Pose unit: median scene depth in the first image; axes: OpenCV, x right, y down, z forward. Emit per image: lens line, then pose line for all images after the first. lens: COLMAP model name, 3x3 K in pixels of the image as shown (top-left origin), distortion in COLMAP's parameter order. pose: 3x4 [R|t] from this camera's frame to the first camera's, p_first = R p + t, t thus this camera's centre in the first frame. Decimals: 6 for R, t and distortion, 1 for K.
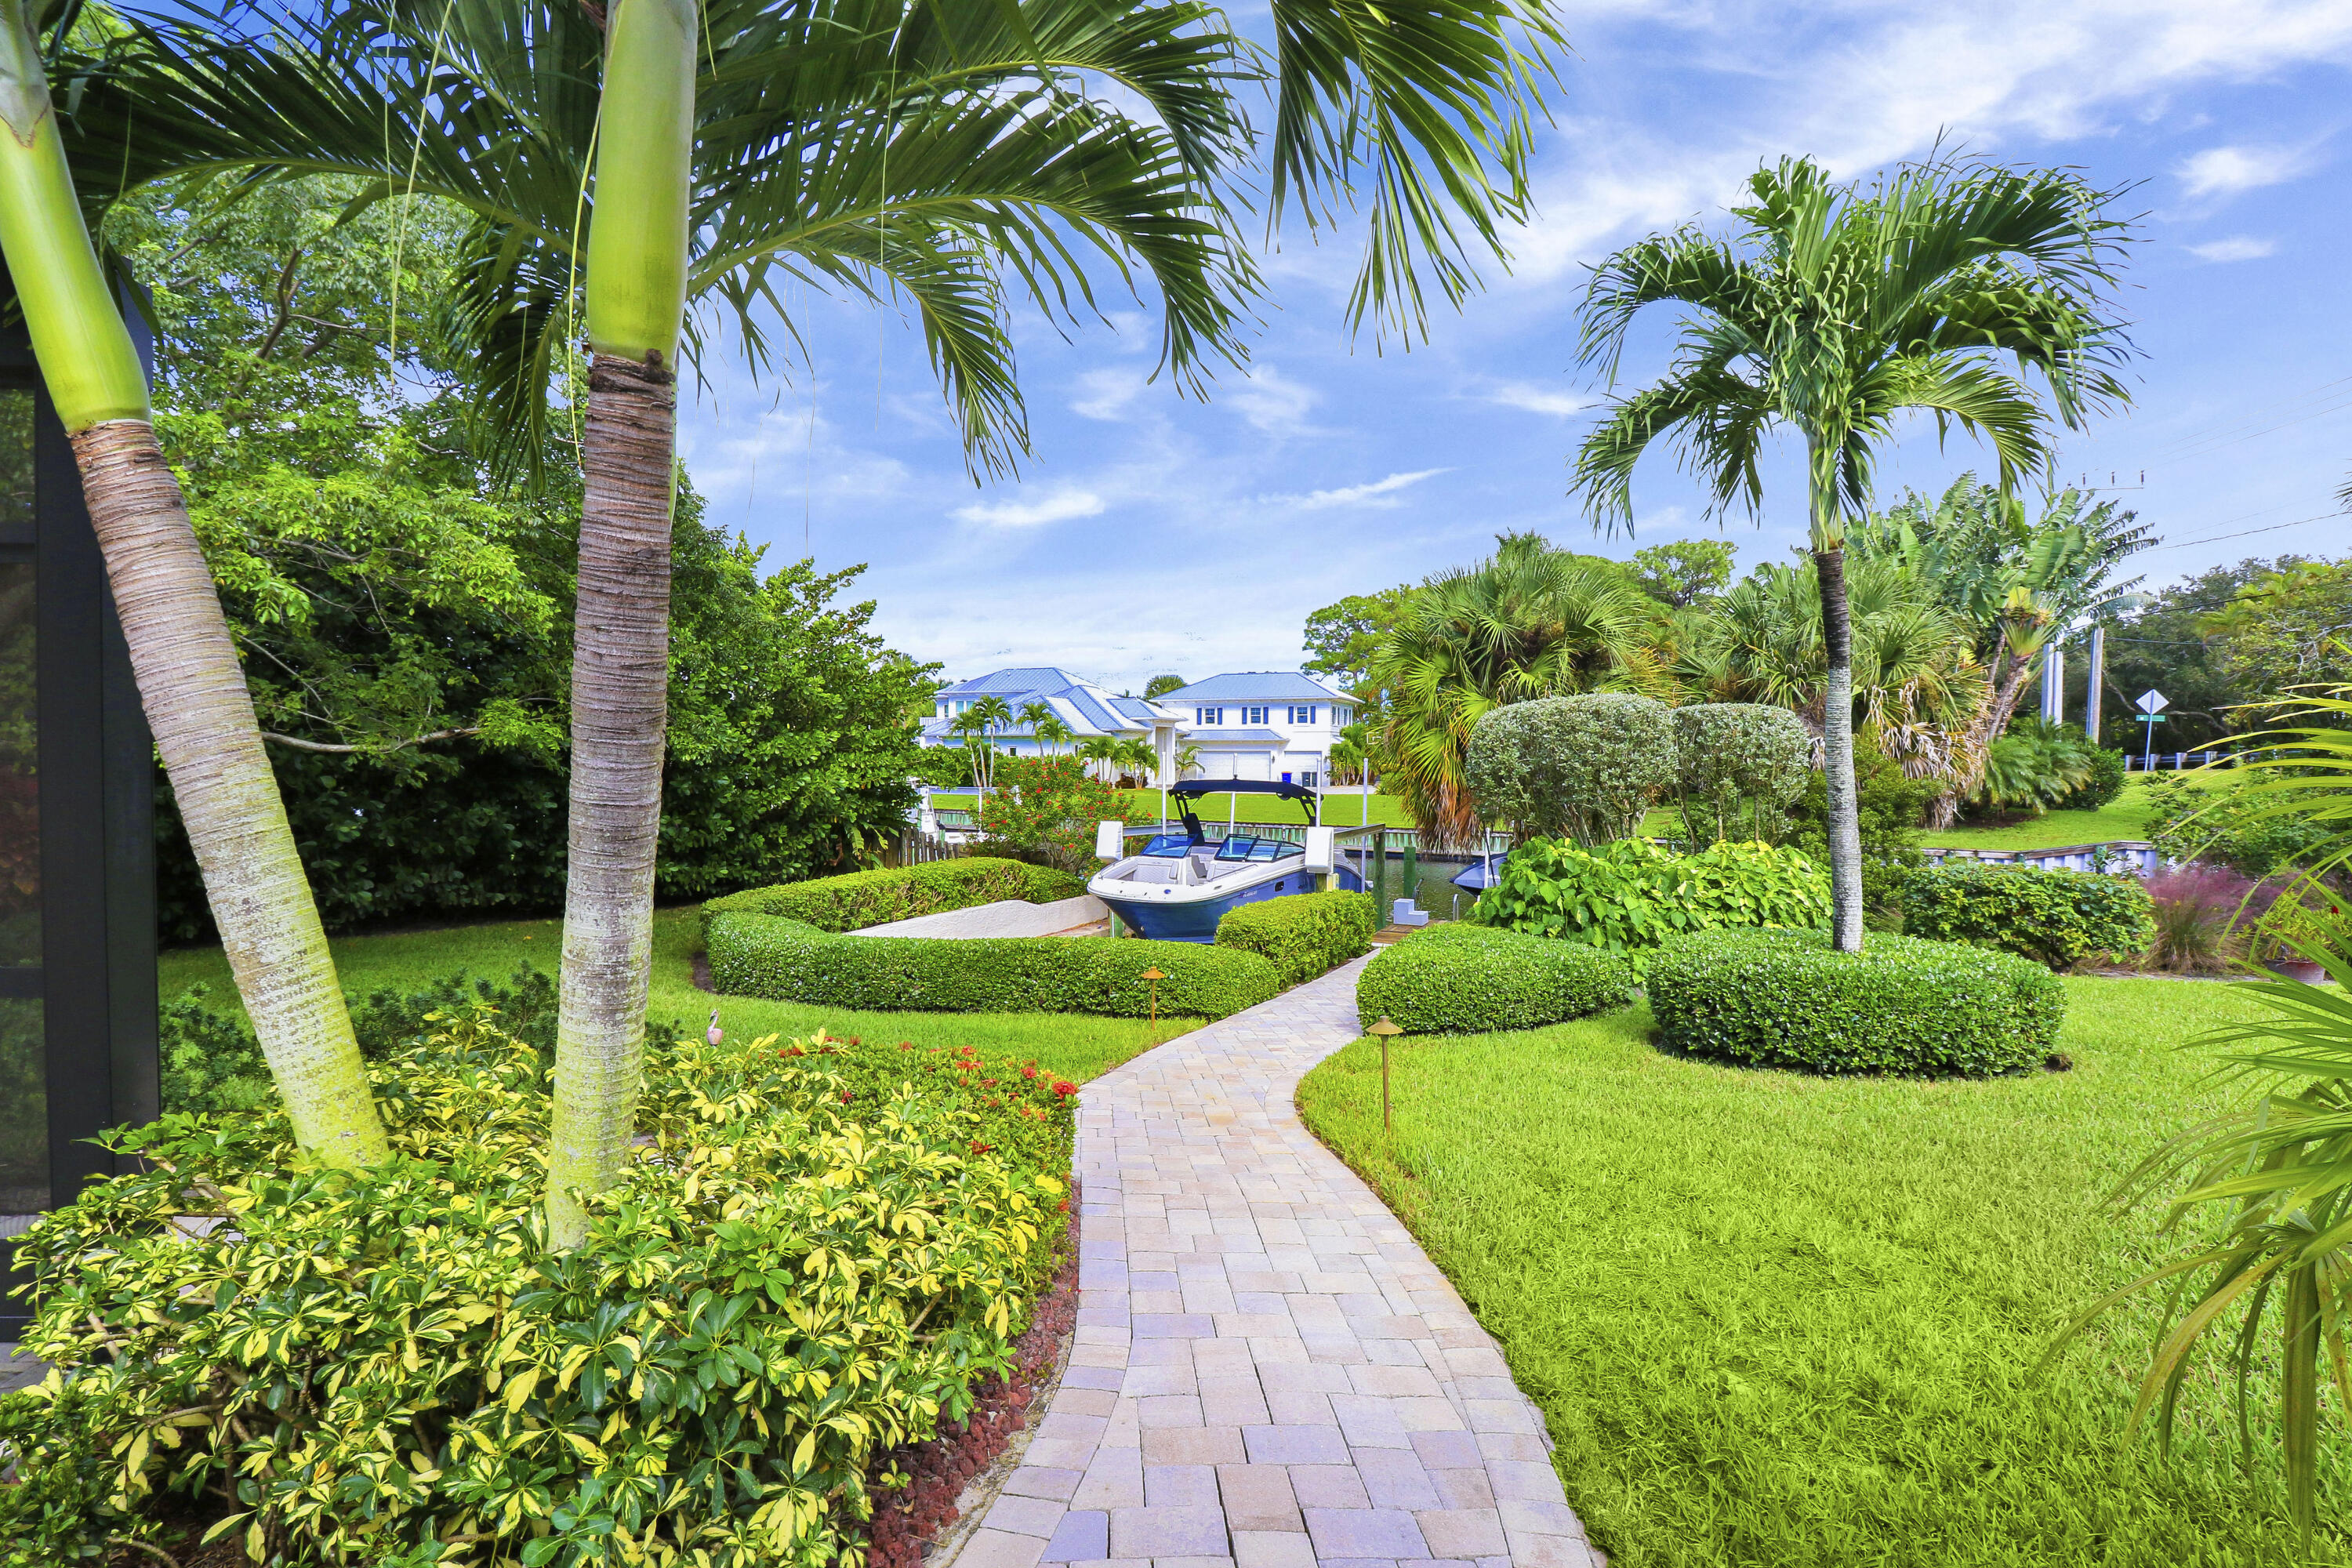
lens RADIAL K [[1113.5, 0, 1176.0], [0, 1113.5, 784.0], [0, 0, 1]] dist [-0.013769, -0.000995]
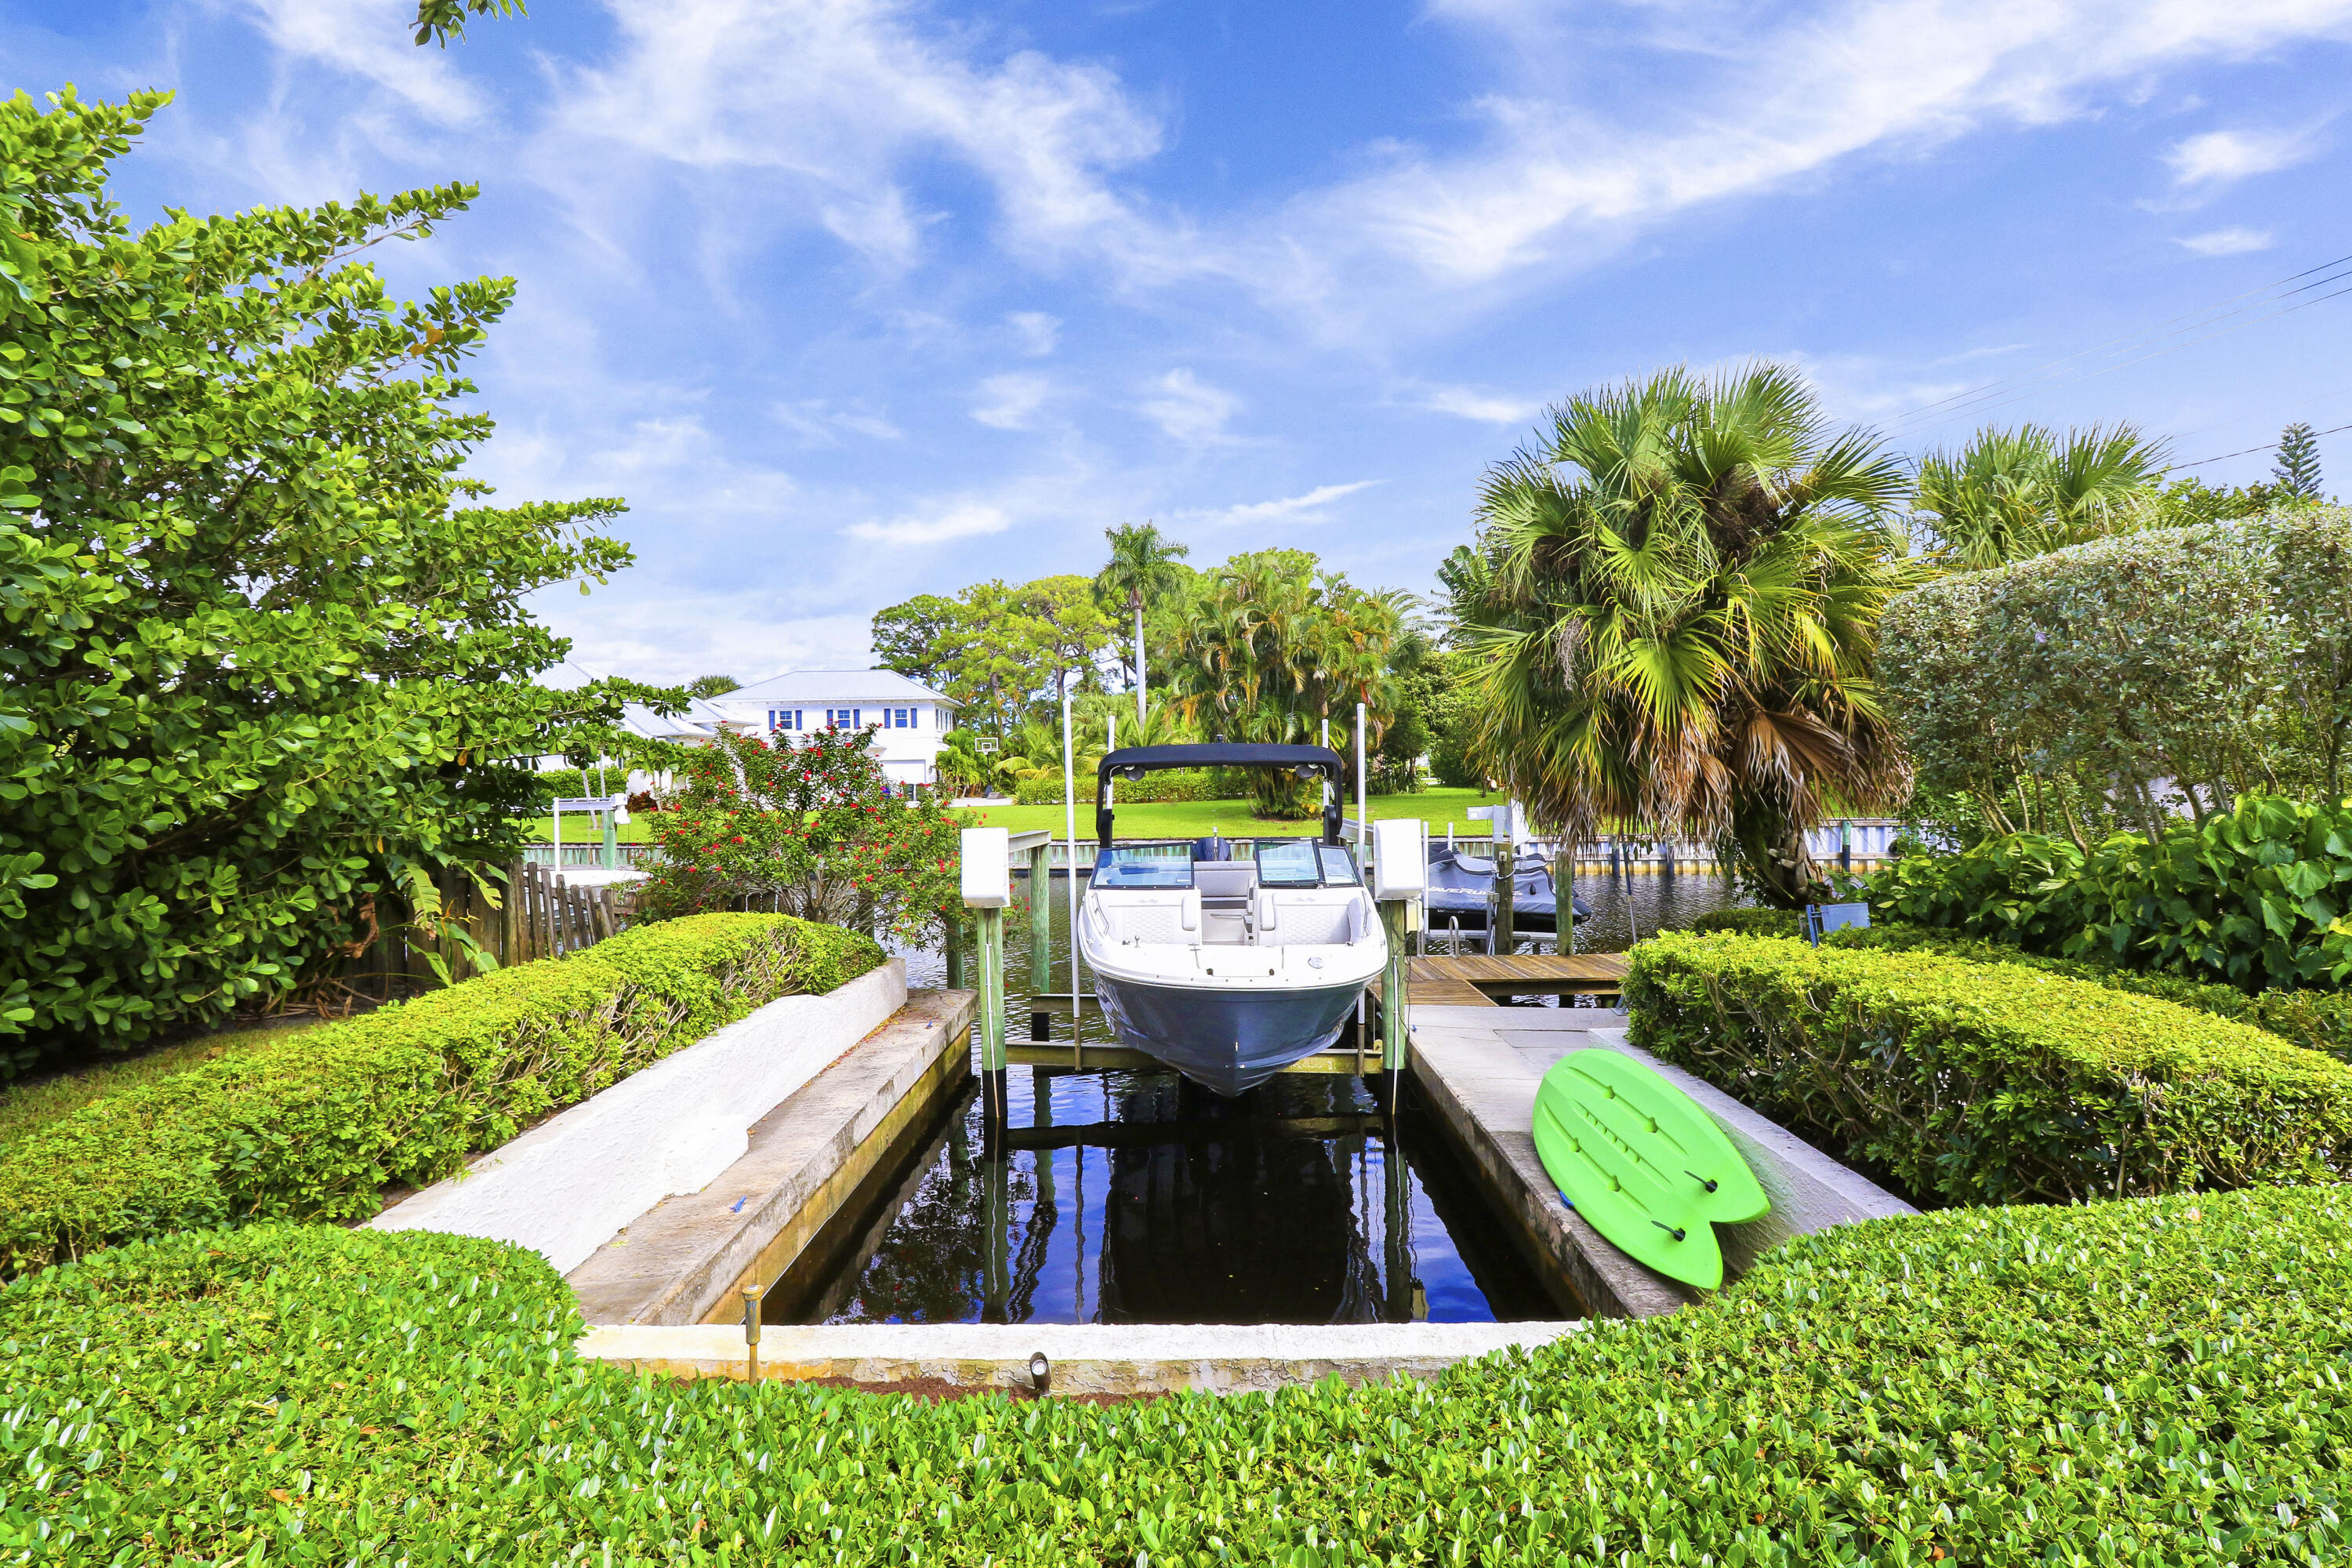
lens RADIAL K [[1113.5, 0, 1176.0], [0, 1113.5, 784.0], [0, 0, 1]] dist [-0.013769, -0.000995]
pose [[0.909485, -0.020203, 0.415245, -0.190359], [0.027948, 0.999530, -0.012583, 0.020844], [-0.414796, 0.023049, 0.909622, 0.470118]]
